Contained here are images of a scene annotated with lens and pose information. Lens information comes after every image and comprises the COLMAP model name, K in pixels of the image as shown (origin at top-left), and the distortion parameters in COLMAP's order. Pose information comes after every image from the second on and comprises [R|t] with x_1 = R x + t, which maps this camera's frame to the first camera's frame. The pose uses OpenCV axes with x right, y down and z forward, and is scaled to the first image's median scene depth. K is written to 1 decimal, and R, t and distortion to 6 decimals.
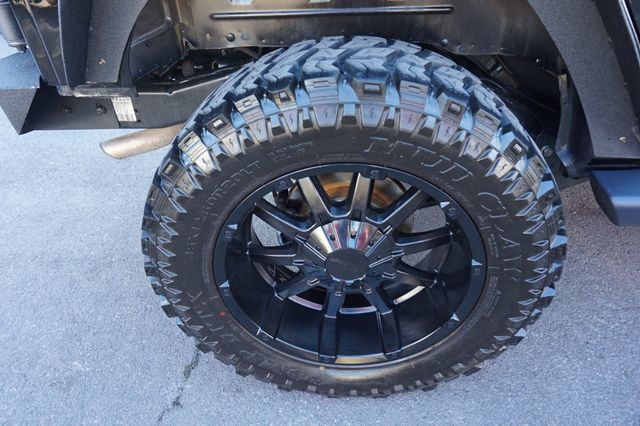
lens RADIAL K [[433.7, 0, 318.9], [0, 433.7, 212.8], [0, 0, 1]] dist [-0.037276, 0.041458]
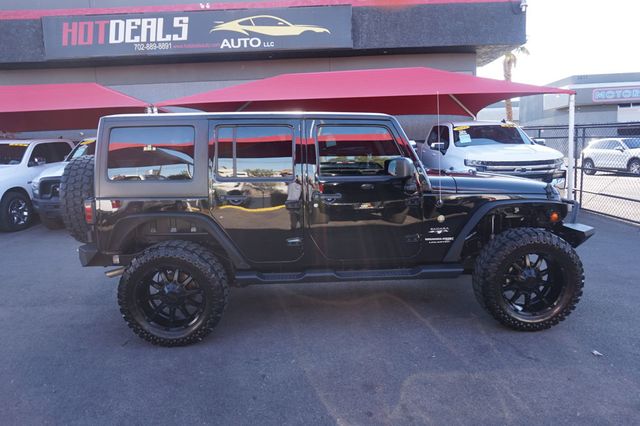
lens RADIAL K [[433.7, 0, 319.5], [0, 433.7, 214.4], [0, 0, 1]] dist [-0.037276, 0.041458]
pose [[0.995152, -0.001027, 0.098341, 0.794714], [0.042976, 0.903958, -0.425456, 0.932721], [-0.088459, 0.427619, 0.899620, -2.309031]]
